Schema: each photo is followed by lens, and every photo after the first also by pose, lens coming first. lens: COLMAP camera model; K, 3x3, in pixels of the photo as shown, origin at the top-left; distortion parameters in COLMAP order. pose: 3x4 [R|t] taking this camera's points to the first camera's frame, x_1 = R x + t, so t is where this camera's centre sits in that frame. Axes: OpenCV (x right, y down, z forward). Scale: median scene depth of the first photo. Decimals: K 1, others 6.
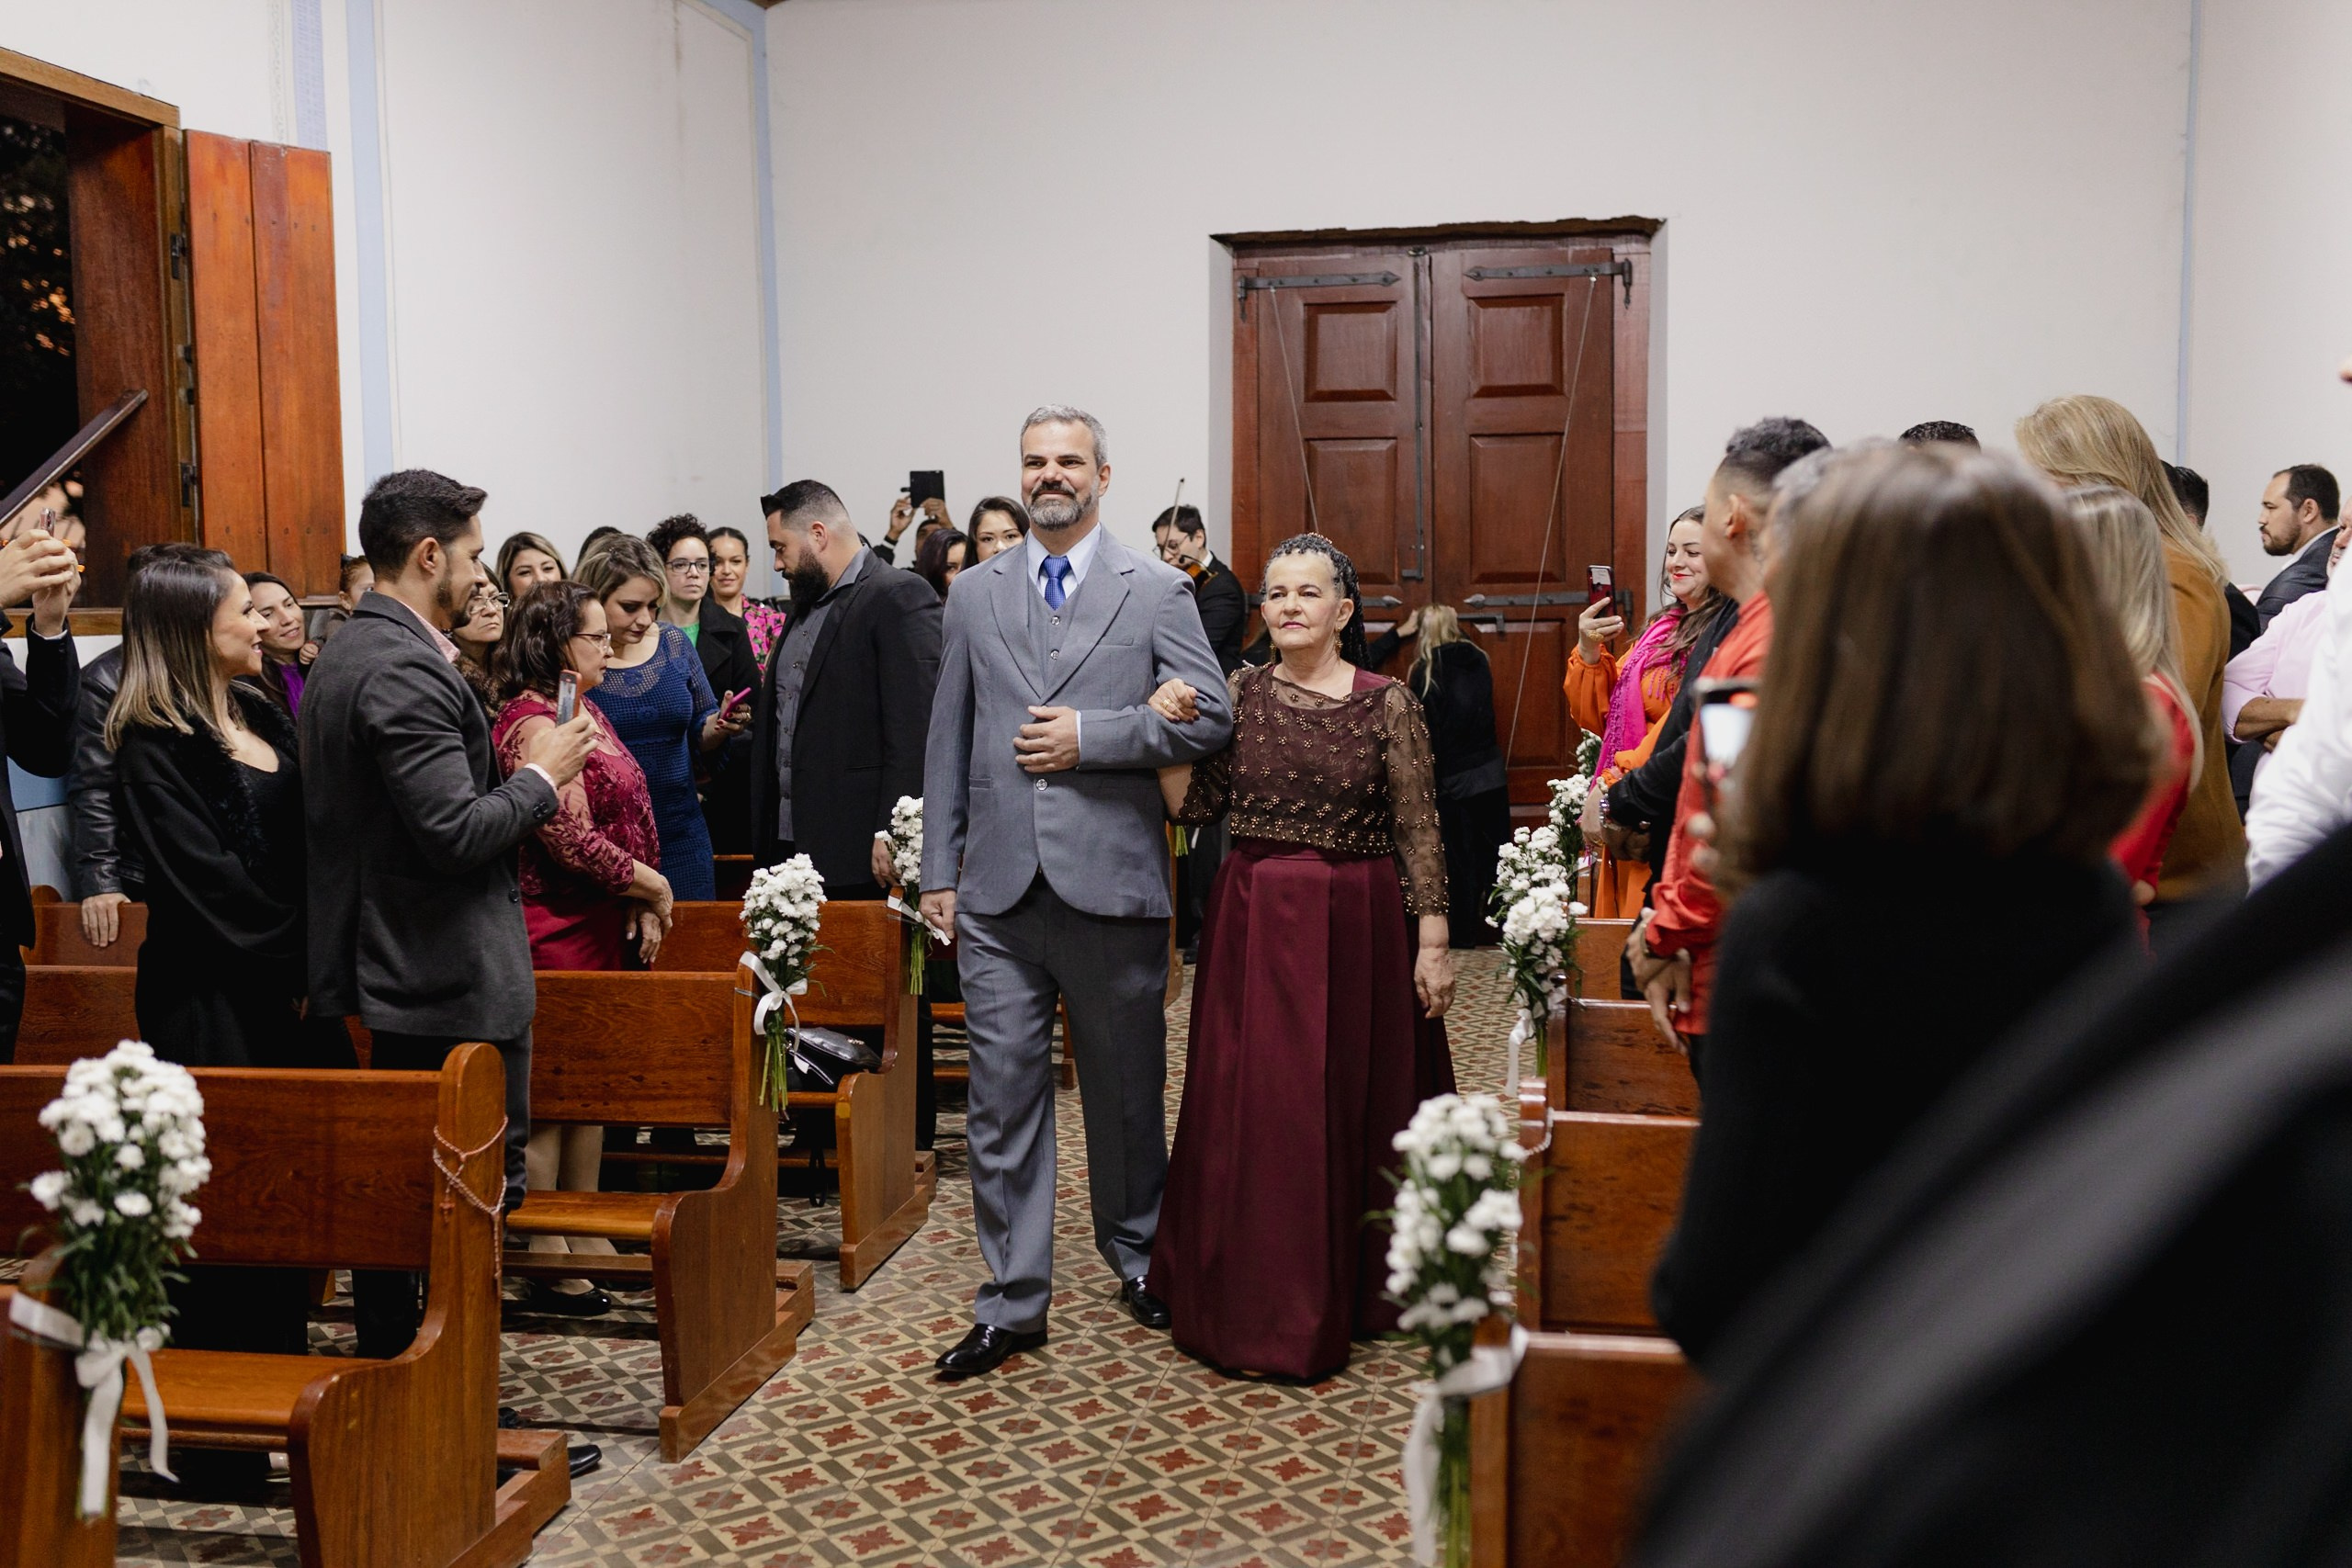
lens RADIAL K [[2265.5, 0, 1172.8], [0, 2265.5, 776.4], [0, 0, 1]] dist [0.001259, 0.000000]
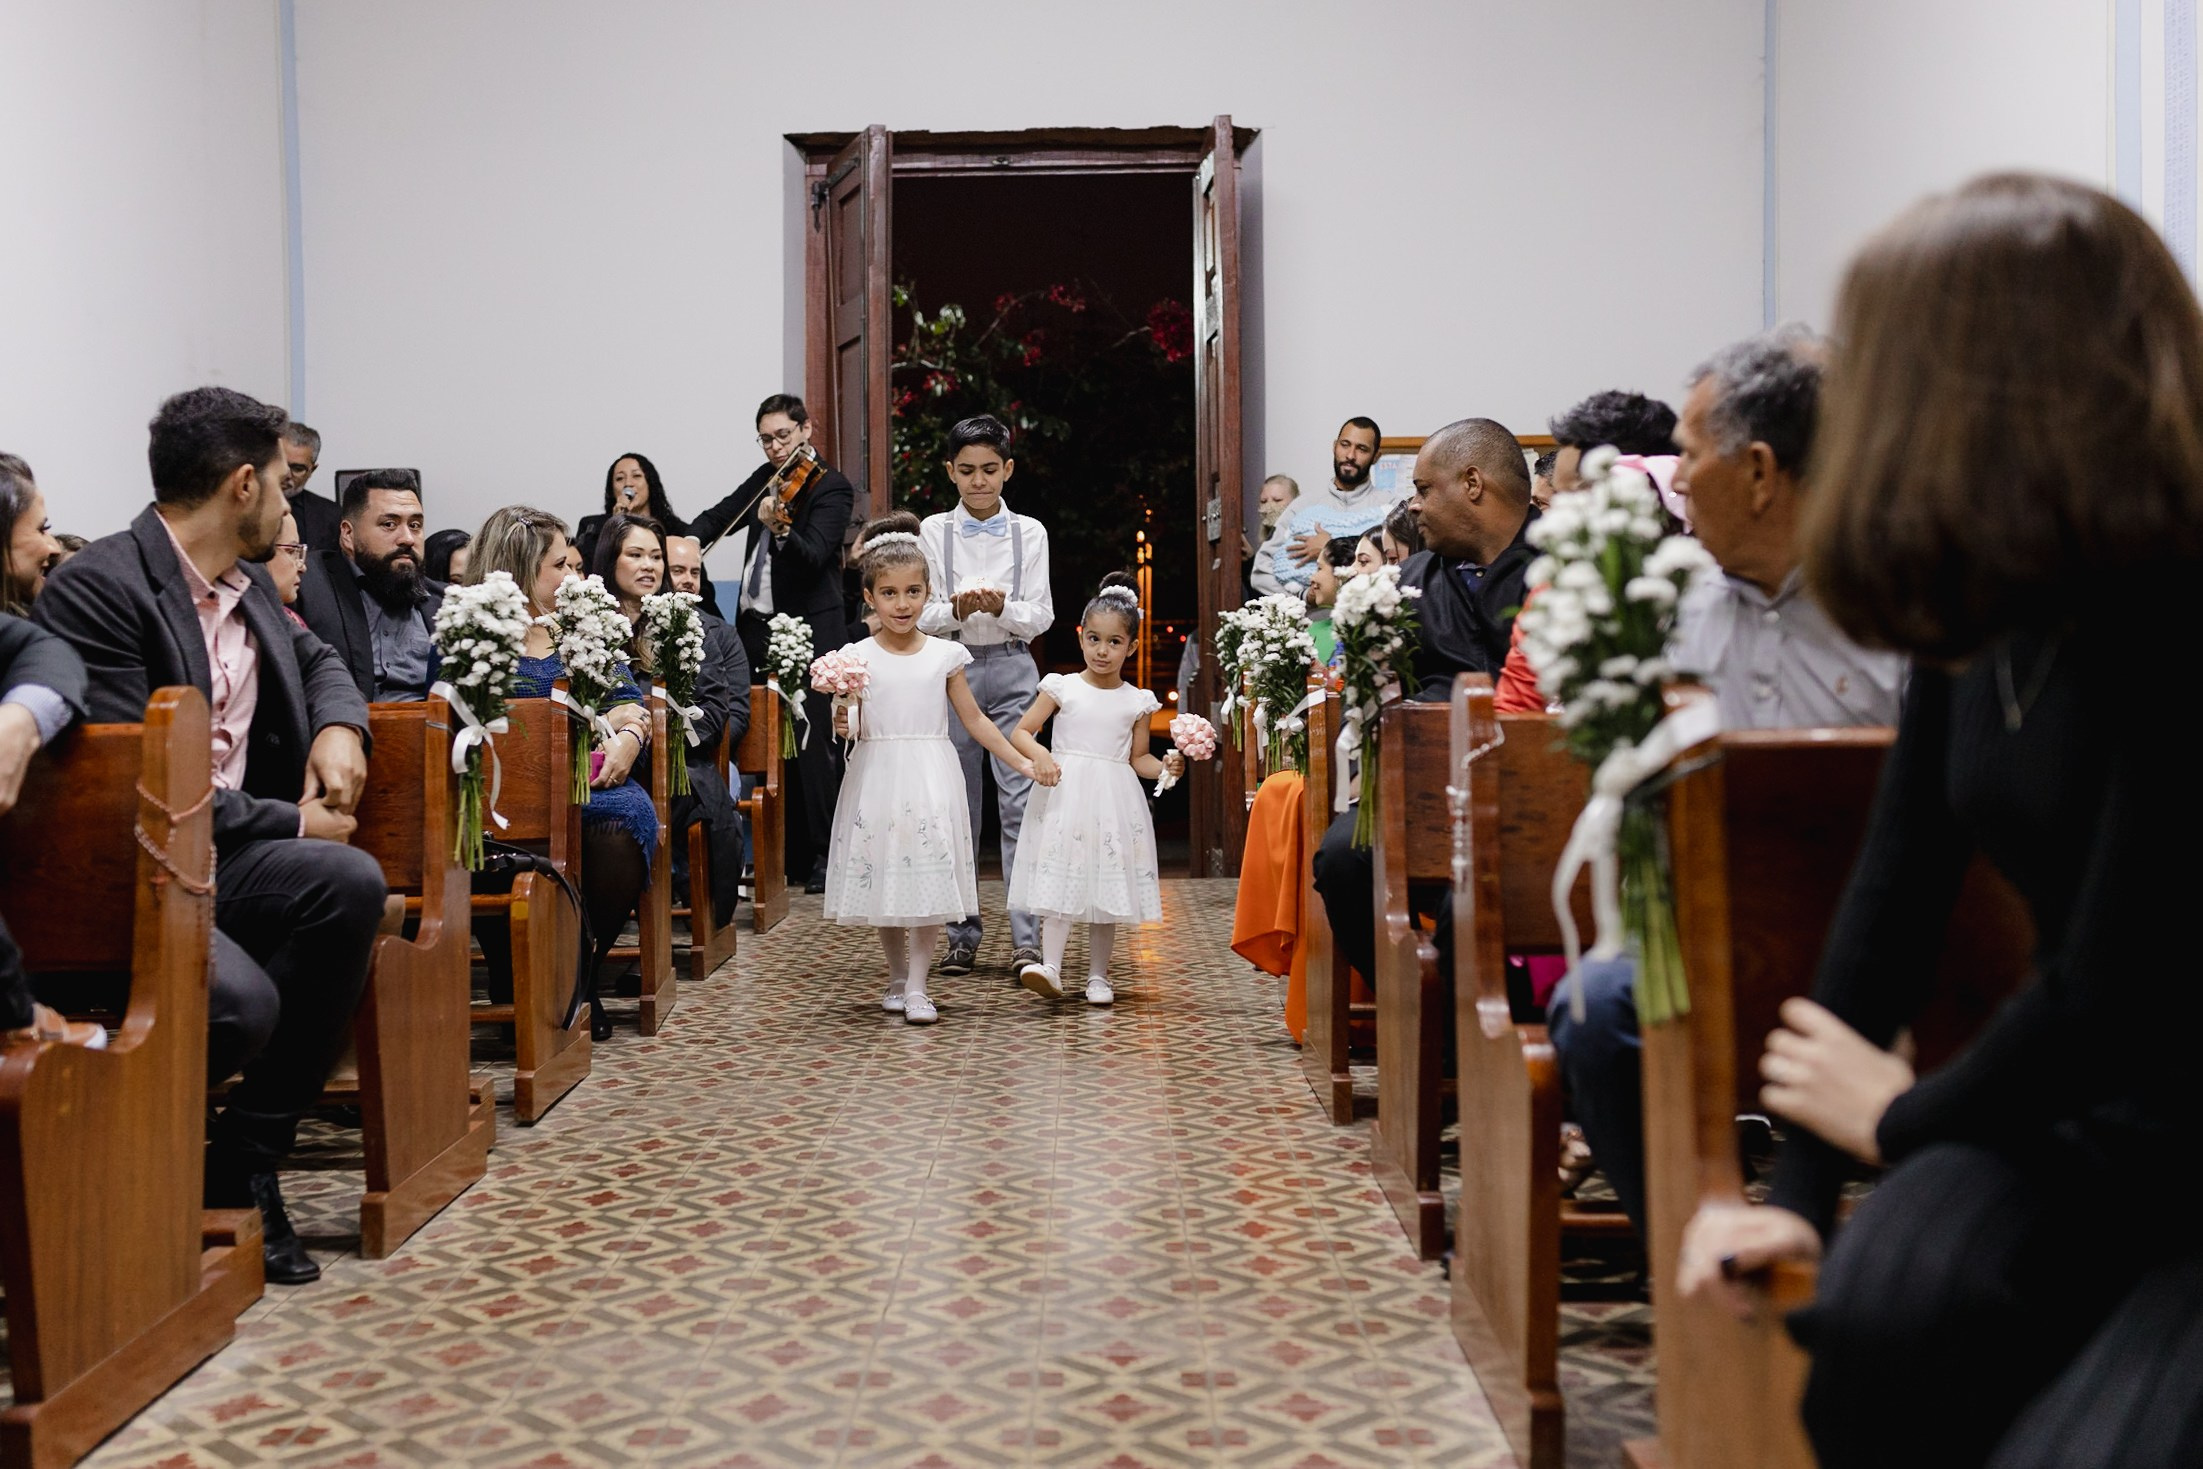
lens RADIAL K [[2372.0, 0, 1036.6], [0, 2372.0, 691.5], [0, 0, 1]] dist [-0.023095, 0.000000]
pose [[0.985999, -0.005567, 0.166661, -0.111175], [0.016374, 0.997845, -0.063538, 0.136617], [-0.165948, 0.065377, 0.983965, 0.086459]]
